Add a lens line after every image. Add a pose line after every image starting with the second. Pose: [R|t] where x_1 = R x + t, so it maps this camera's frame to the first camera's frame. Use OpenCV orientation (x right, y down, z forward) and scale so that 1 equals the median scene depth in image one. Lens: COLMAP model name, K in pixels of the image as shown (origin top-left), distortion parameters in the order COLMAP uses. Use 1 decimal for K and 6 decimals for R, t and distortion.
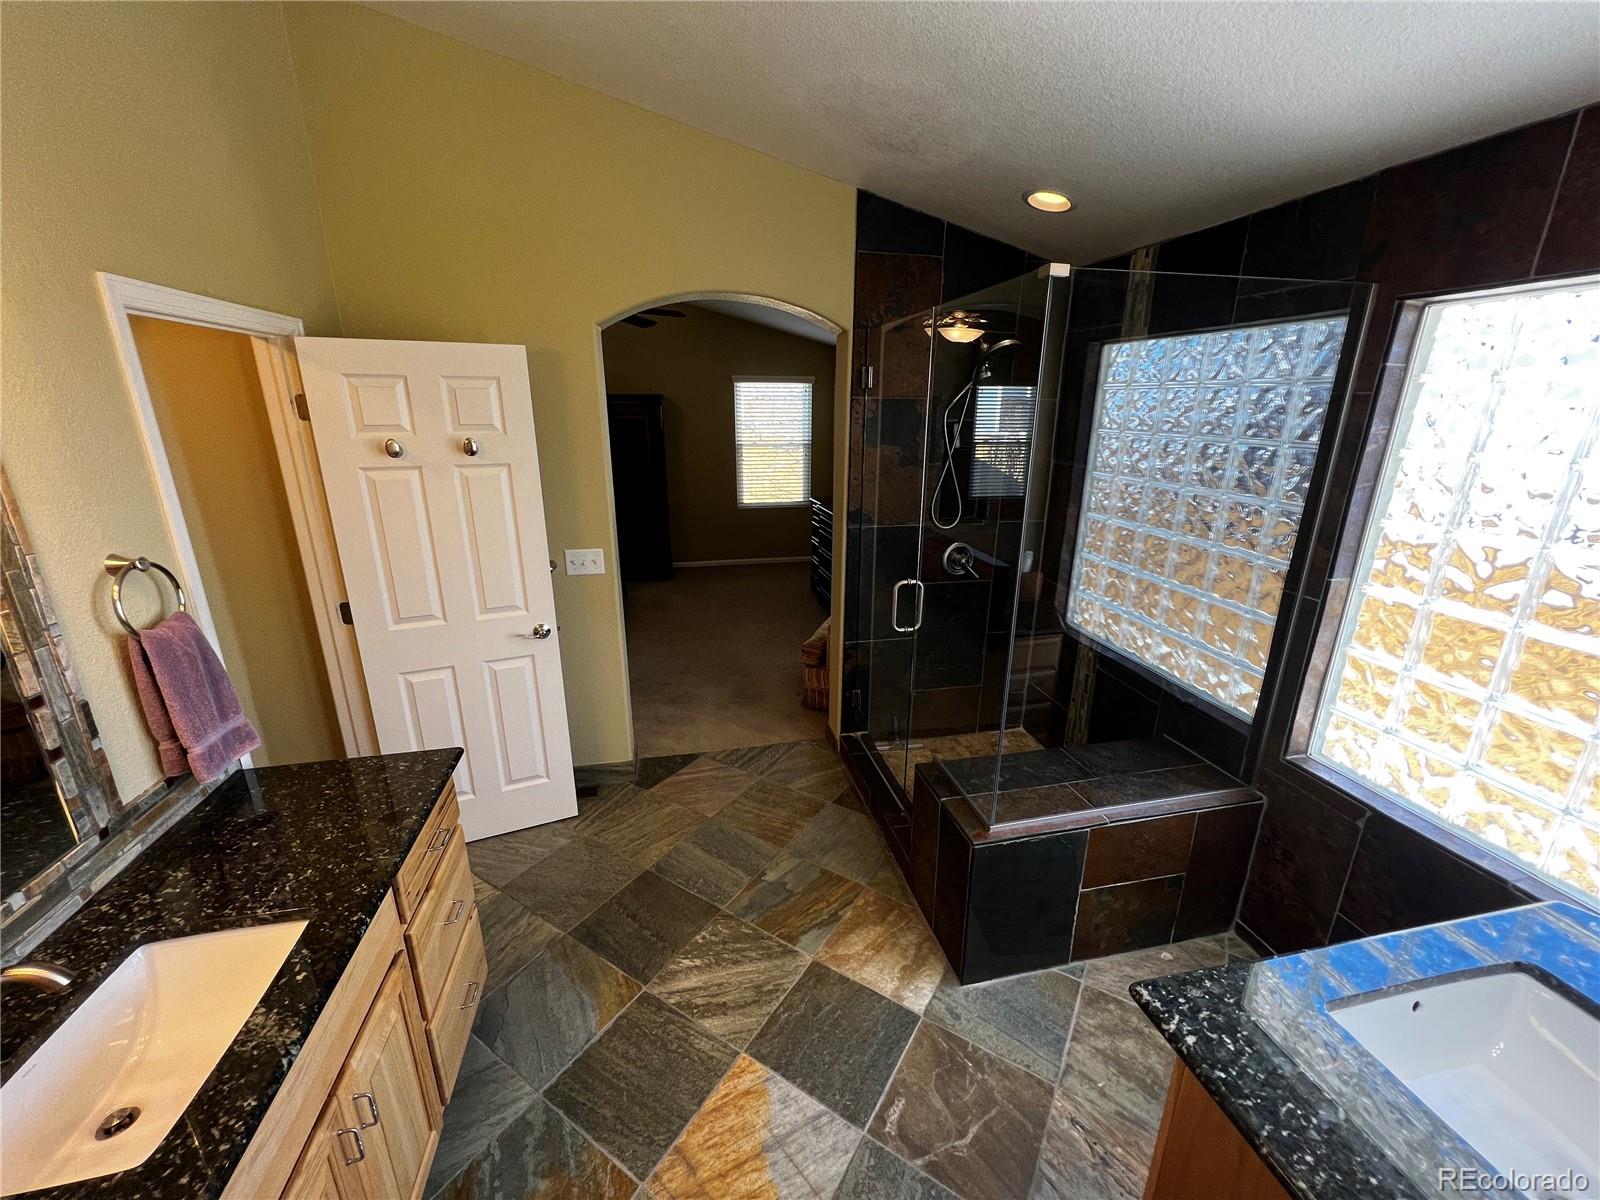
lens RADIAL K [[644.7, 0, 797.4], [0, 644.7, 602.2], [0, 0, 1]] dist [0.006524, -0.000112]
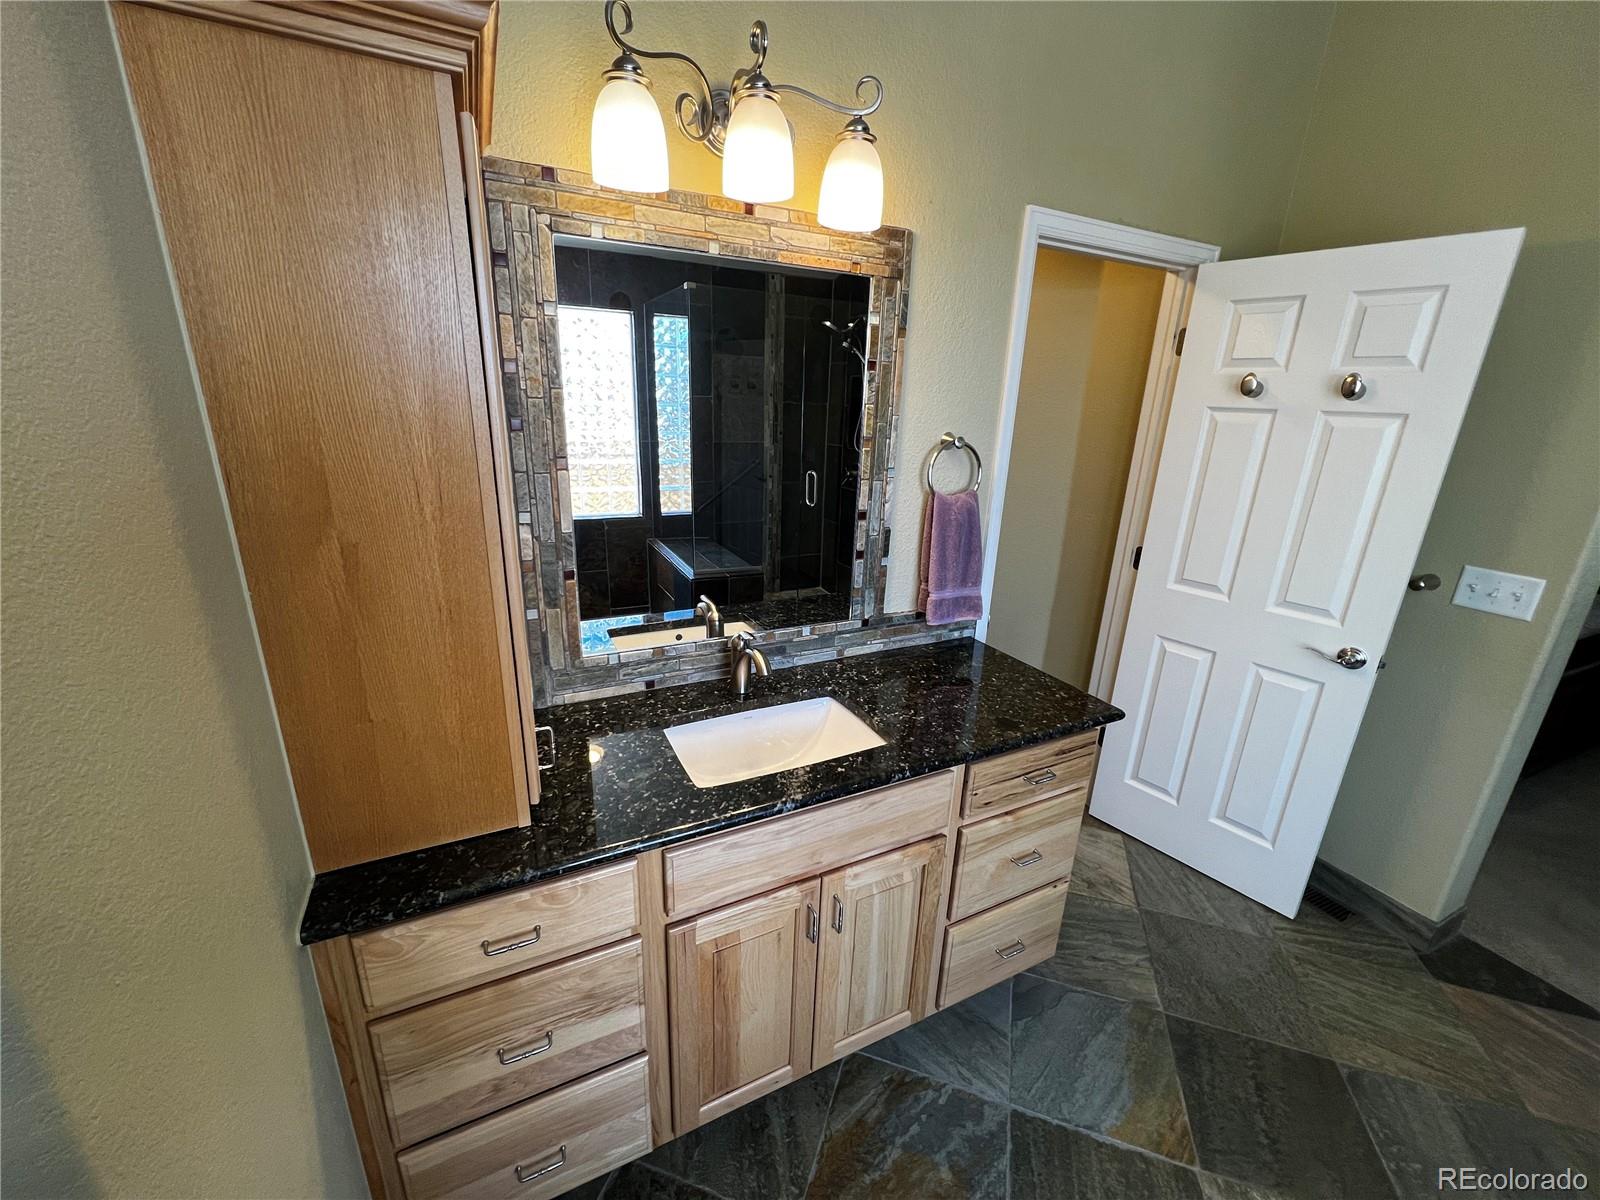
lens RADIAL K [[644.7, 0, 805.7], [0, 644.7, 600.8], [0, 0, 1]] dist [0.006524, -0.000112]
pose [[0.257482, 0.299732, -0.918621, 0.142126], [-0.322156, 0.922911, 0.210834, 0.051755], [0.910999, 0.241653, 0.334194, 0.351417]]
